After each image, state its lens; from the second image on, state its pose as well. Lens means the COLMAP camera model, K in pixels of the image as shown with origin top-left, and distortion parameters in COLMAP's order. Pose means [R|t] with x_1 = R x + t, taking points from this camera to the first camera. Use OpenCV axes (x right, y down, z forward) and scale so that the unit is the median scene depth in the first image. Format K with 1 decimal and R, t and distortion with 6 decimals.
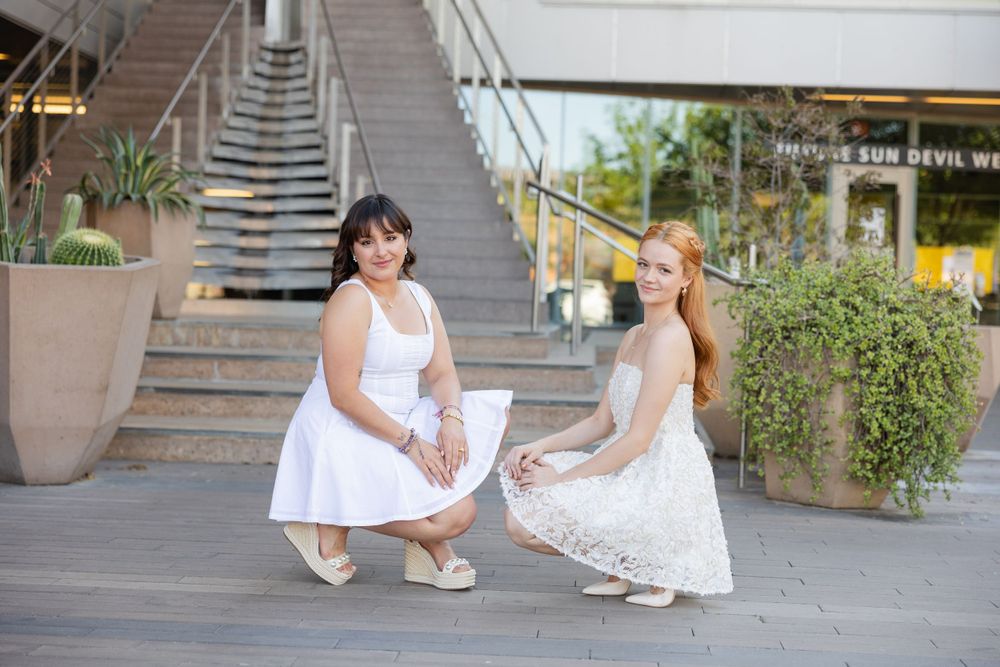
lens RADIAL K [[1620.9, 0, 500.0], [0, 1620.9, 333.5], [0, 0, 1]] dist [0.012325, -0.136580]
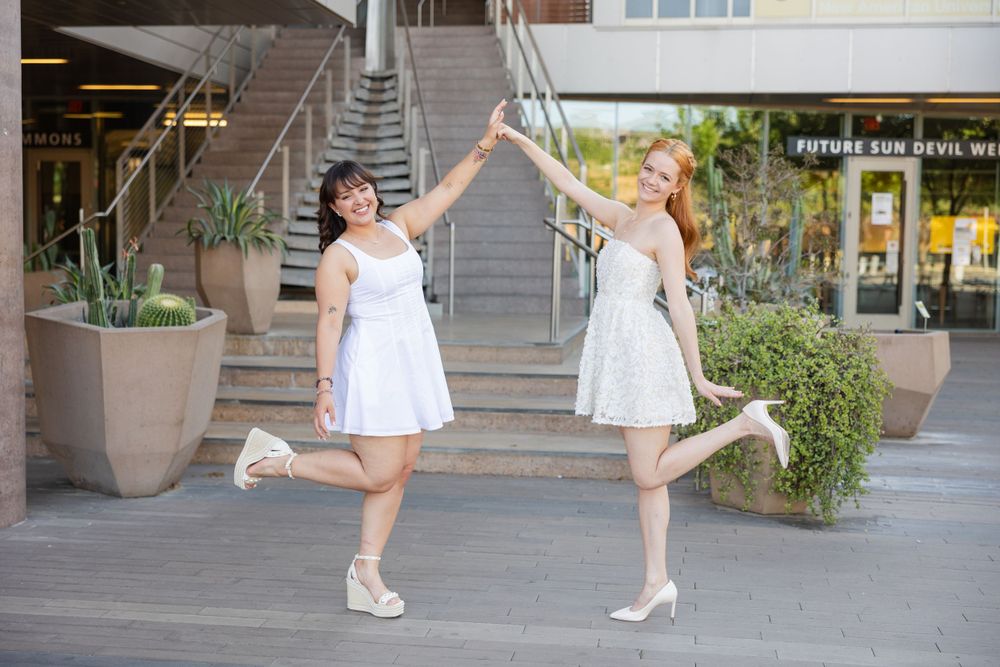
lens RADIAL K [[1359.3, 0, 500.0], [0, 1359.3, 333.5], [0, 0, 1]] dist [-0.000932, 0.033509]
pose [[0.996009, -0.010642, -0.088616, 0.073403], [0.015740, 0.998248, 0.057028, -0.067066], [0.087854, -0.058195, 0.994432, -0.024924]]
